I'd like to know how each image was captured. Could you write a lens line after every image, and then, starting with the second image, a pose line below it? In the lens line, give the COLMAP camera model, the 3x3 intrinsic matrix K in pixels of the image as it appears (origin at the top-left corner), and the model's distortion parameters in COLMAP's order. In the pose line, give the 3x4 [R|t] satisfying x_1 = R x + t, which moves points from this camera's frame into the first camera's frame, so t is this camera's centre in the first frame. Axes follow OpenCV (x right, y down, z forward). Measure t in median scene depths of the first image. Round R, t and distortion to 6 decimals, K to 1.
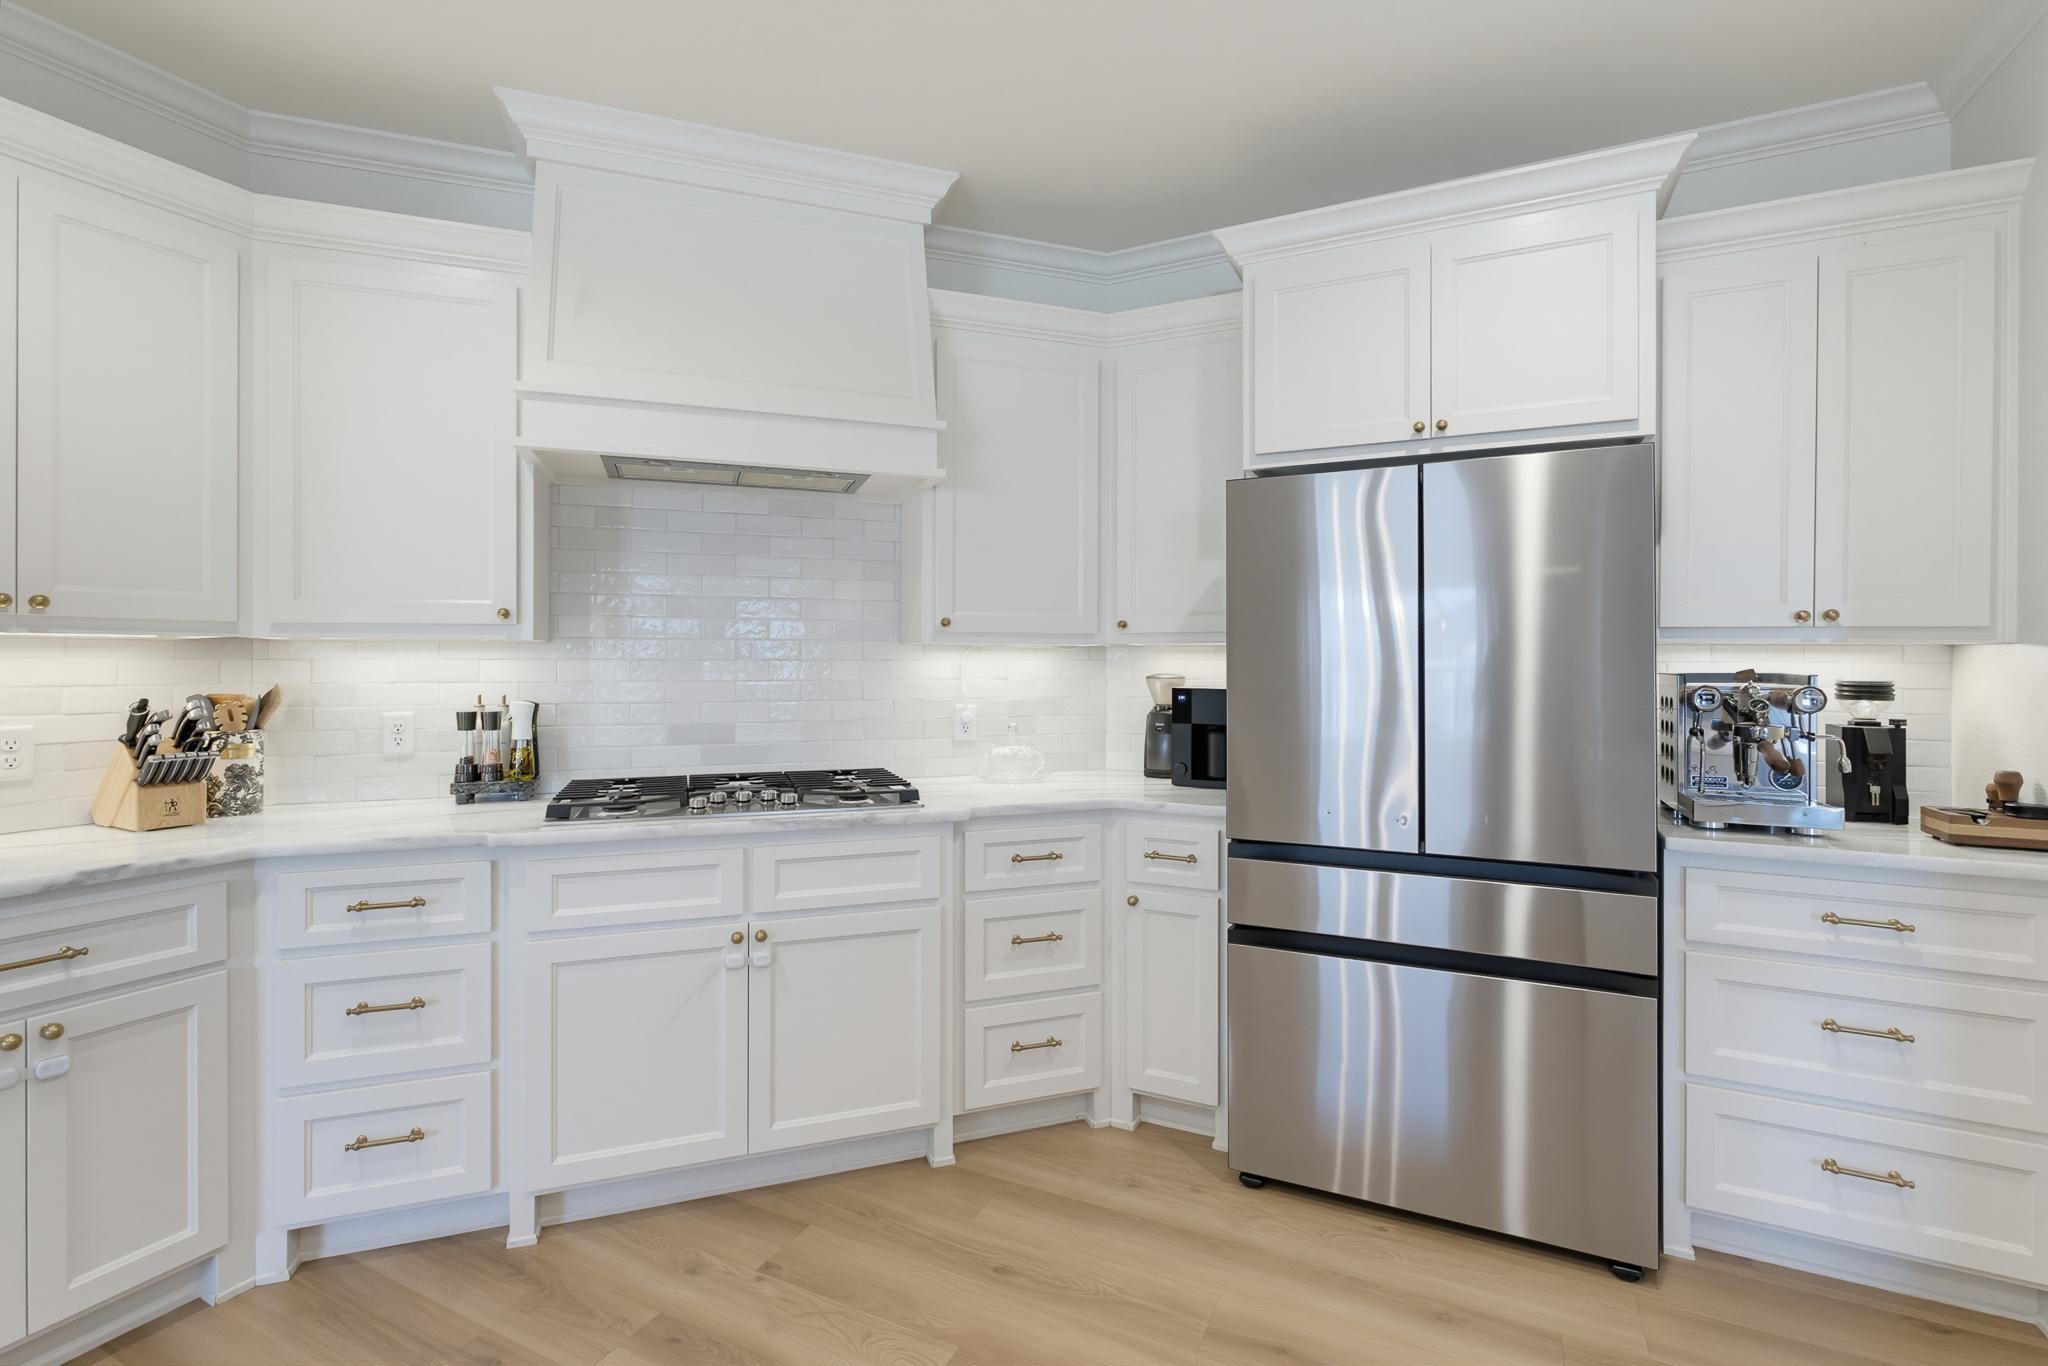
lens RADIAL K [[925.6, 0, 1023.4], [0, 925.6, 655.1], [0, 0, 1]] dist [-0.002197, -0.000131]
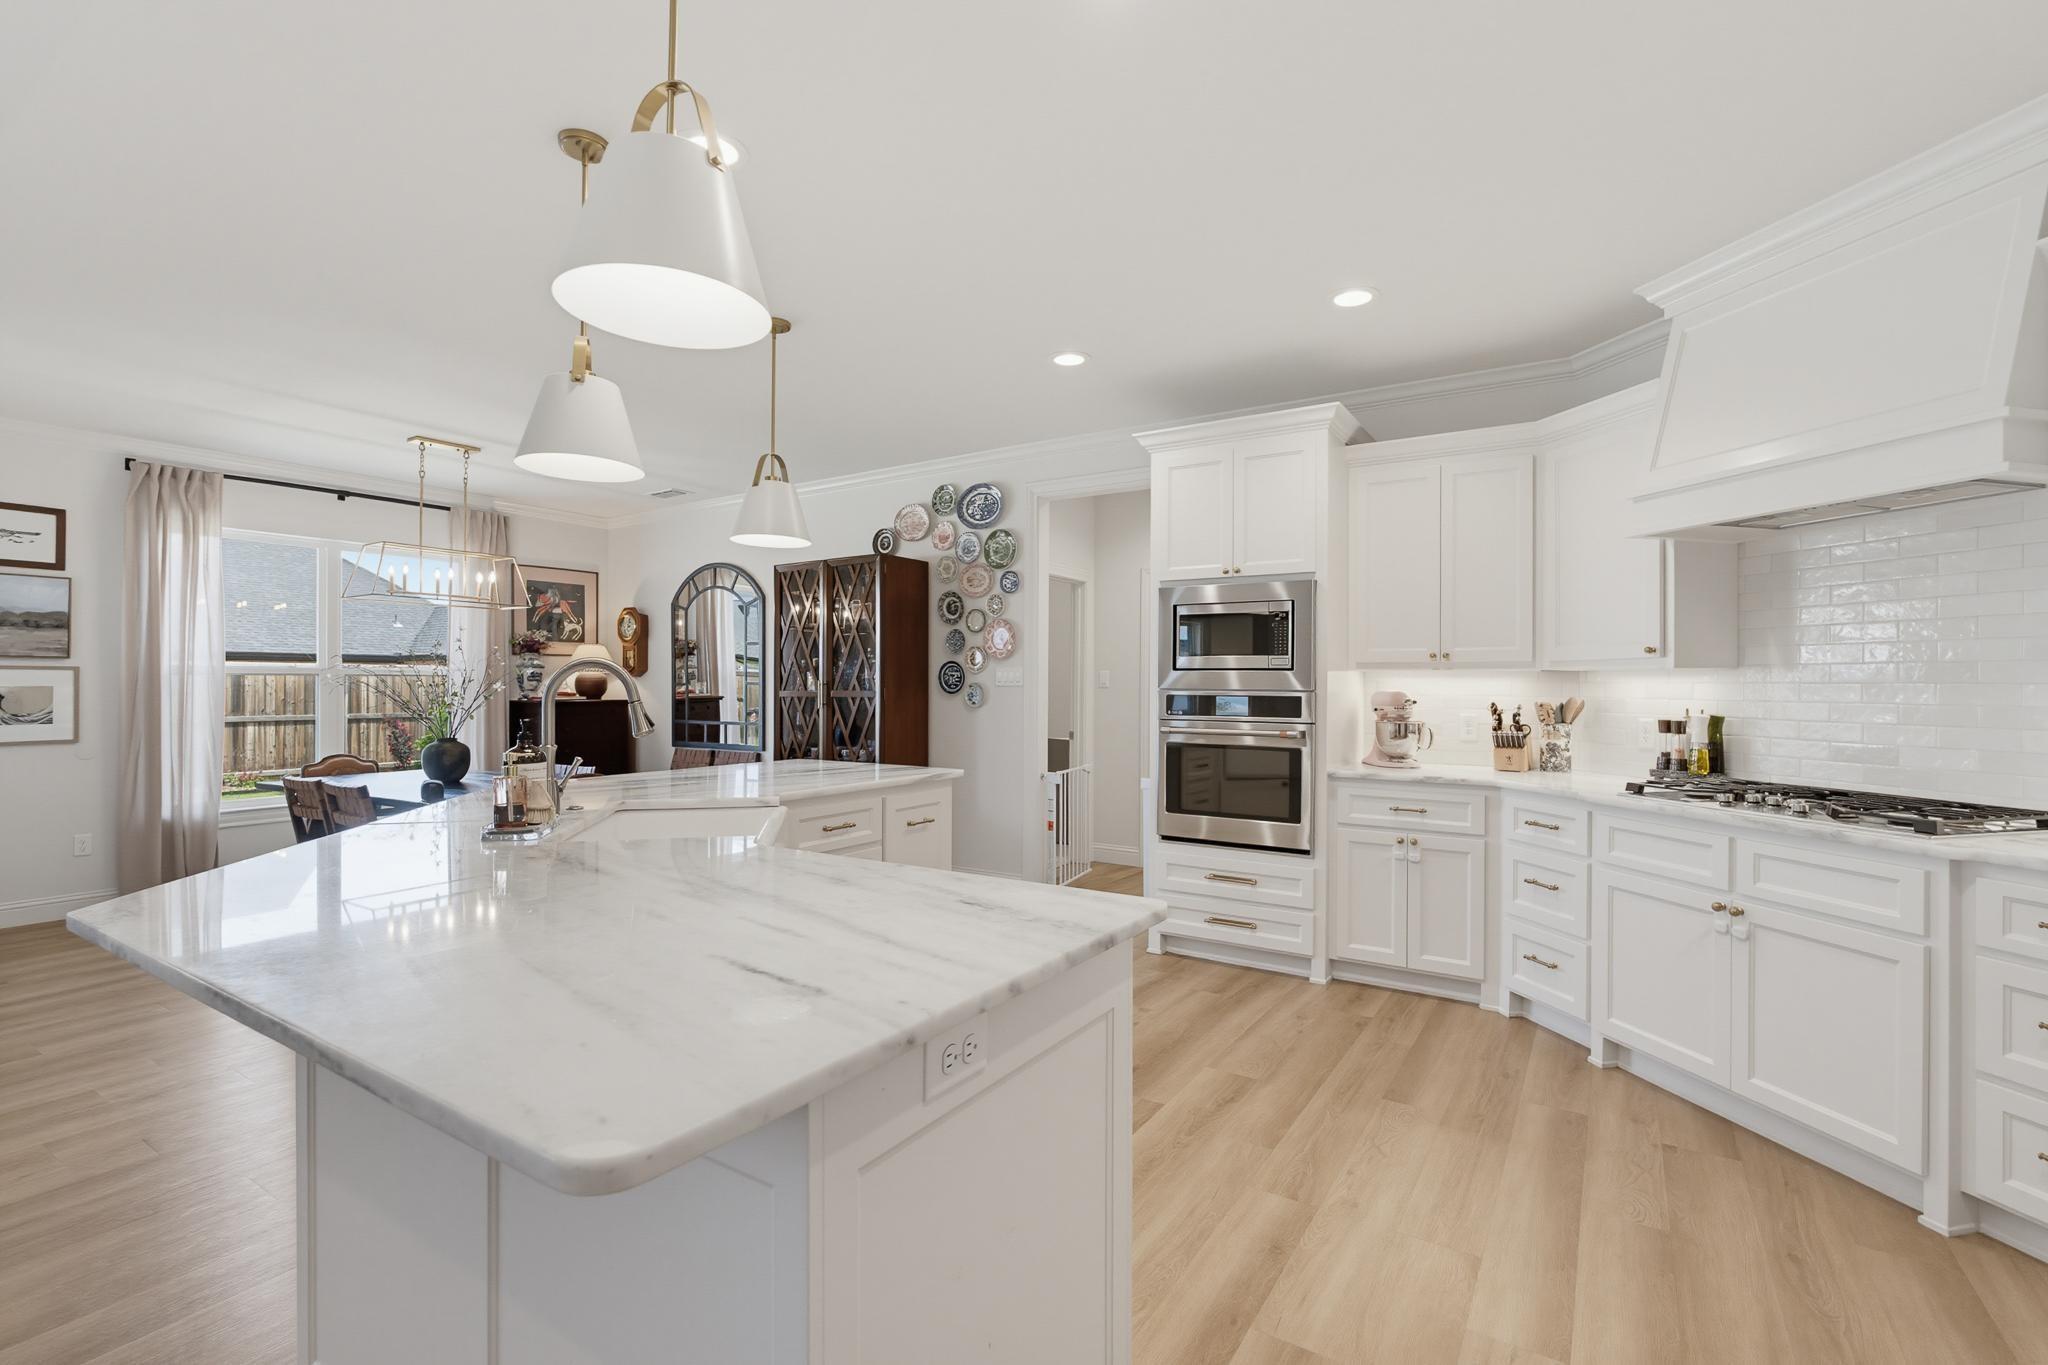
lens RADIAL K [[915.1, 0, 1049.4], [0, 915.1, 685.3], [0, 0, 1]] dist [0.000027, 0.000041]
pose [[-0.093704, 0.000548, -0.995600, 0.957194], [-0.003646, 0.999993, 0.000893, 0.011923], [0.995593, 0.003713, -0.093701, 0.218051]]
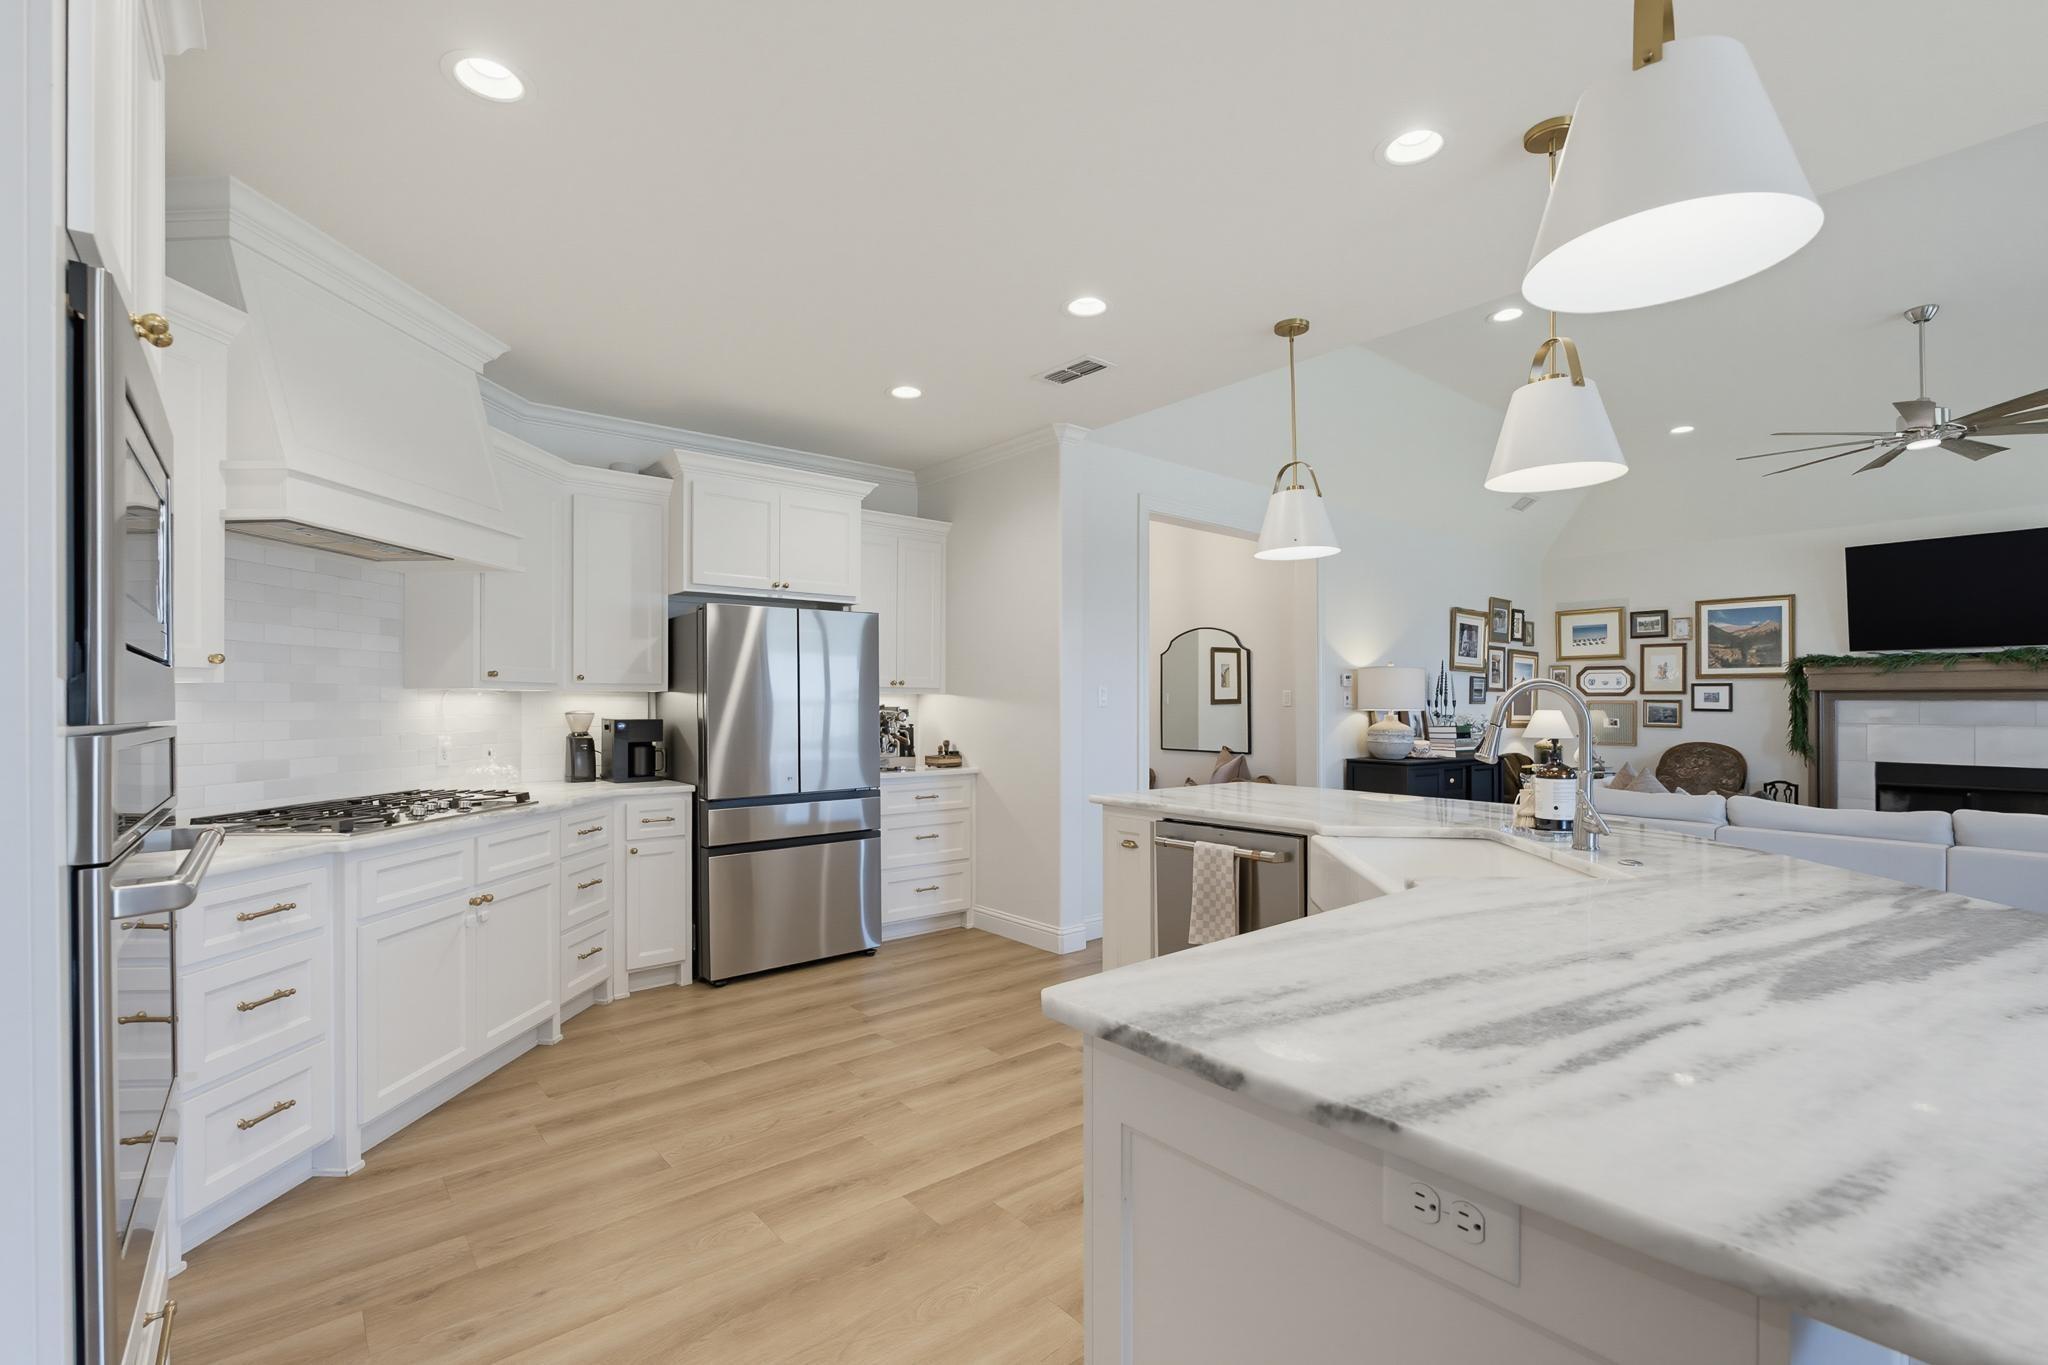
lens RADIAL K [[910.4, 0, 1031.3], [0, 910.4, 698.5], [0, 0, 1]] dist [-0.001201, -0.000259]
pose [[0.400965, 0.001337, 0.916093, -1.192552], [0.000344, 0.999999, -0.001610, 0.003735], [-0.916093, 0.000961, 0.400964, -0.300218]]
